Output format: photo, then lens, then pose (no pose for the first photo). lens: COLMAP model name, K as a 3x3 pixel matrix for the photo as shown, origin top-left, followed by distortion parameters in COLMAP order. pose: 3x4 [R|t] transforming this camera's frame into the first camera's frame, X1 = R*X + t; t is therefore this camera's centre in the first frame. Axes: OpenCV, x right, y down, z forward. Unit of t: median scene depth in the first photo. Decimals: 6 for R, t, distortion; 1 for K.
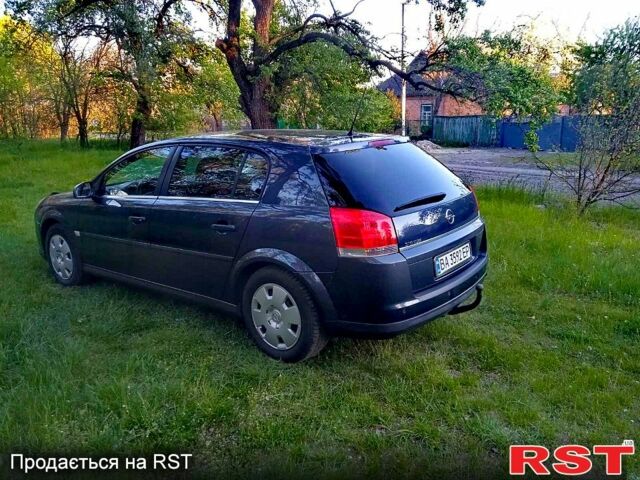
lens RADIAL K [[550.9, 0, 320.5], [0, 550.9, 241.3], [0, 0, 1]] dist [0.037971, -0.013966]
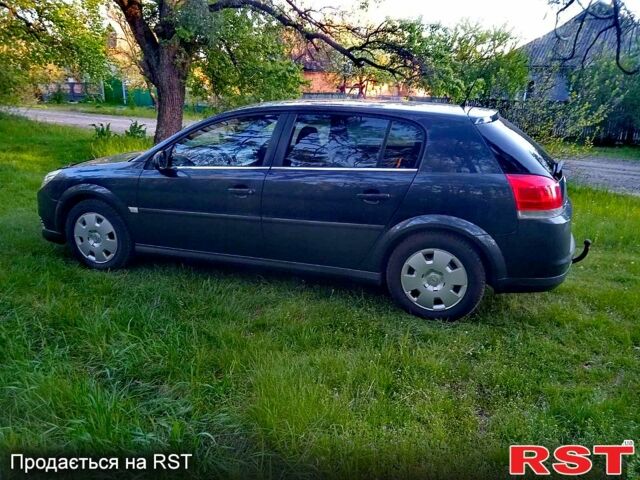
lens RADIAL K [[550.9, 0, 320.9], [0, 550.9, 239.7], [0, 0, 1]] dist [0.037971, -0.013966]
pose [[0.939713, -0.048596, 0.338493, -0.613091], [0.034514, 0.998275, 0.047499, 0.002782], [-0.340217, -0.032953, 0.939769, 0.084155]]
